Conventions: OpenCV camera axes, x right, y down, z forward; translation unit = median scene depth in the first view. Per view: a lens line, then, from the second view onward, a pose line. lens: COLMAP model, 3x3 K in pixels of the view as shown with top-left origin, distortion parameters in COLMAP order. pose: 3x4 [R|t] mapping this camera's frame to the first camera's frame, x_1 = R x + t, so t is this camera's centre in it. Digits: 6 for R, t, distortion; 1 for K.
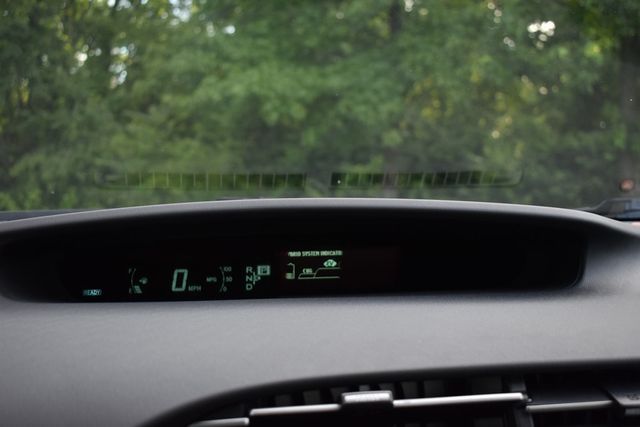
lens RADIAL K [[810.0, 0, 320.0], [0, 810.0, 213.5], [0, 0, 1]] dist [-0.344774, 0.917598]
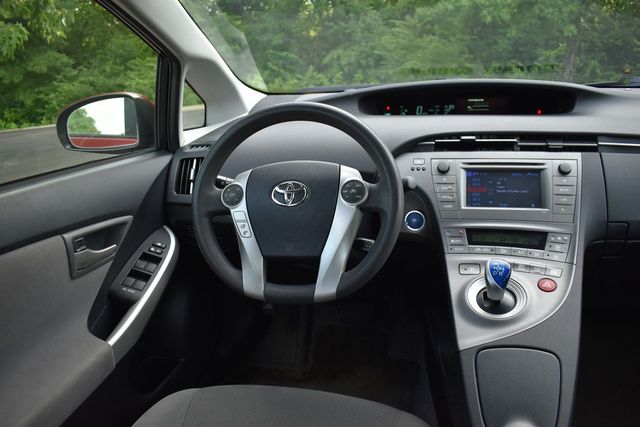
lens RADIAL K [[499.4, 0, 320.0], [0, 499.4, 213.5], [0, 0, 1]] dist [-0.092077, 0.007158]
pose [[0.929576, 0.072325, -0.361466, 0.007990], [0.021453, 0.968288, 0.248912, -0.000183], [0.368006, -0.239137, 0.898546, -0.039431]]
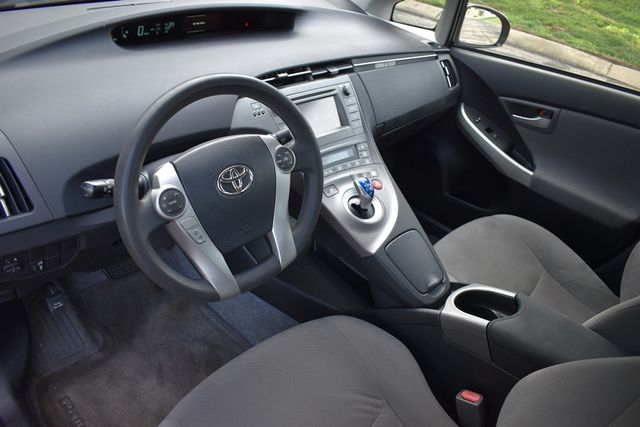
lens RADIAL K [[499.4, 0, 320.0], [0, 499.4, 213.5], [0, 0, 1]] dist [-0.092077, 0.007158]
pose [[0.801653, -0.239383, 0.547766, -0.038685], [-0.081656, 0.863880, 0.497034, -0.012246], [-0.592186, -0.443177, 0.672985, -0.031640]]
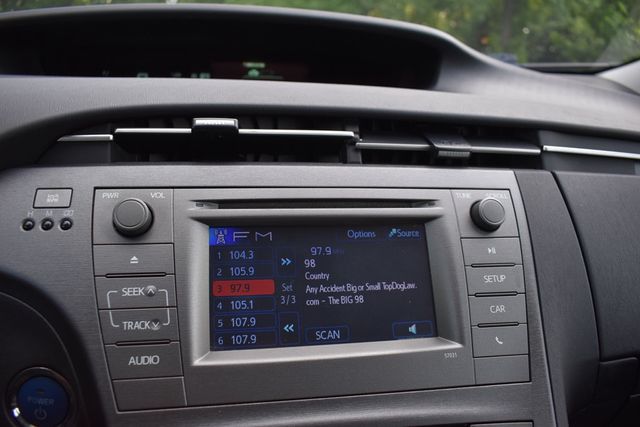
lens RADIAL K [[499.4, 0, 320.0], [0, 499.4, 213.5], [0, 0, 1]] dist [-0.092077, 0.007158]
pose [[0.998272, 0.040855, 0.042233, 0.005577], [-0.049311, 0.973341, 0.224001, 0.005667], [-0.031956, -0.225697, 0.973673, 0.007514]]
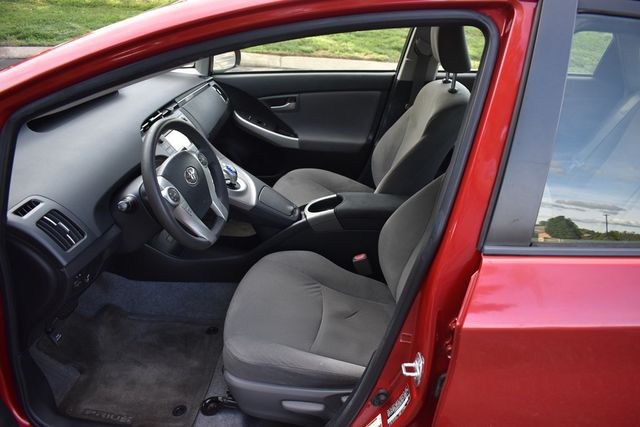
lens RADIAL K [[499.4, 0, 320.0], [0, 499.4, 213.5], [0, 0, 1]] dist [-0.092077, 0.007158]
pose [[0.266870, -0.435989, 0.859473, -0.090083], [0.034880, 0.895602, 0.443486, -0.021117], [-0.963101, -0.088375, 0.254217, -0.034570]]
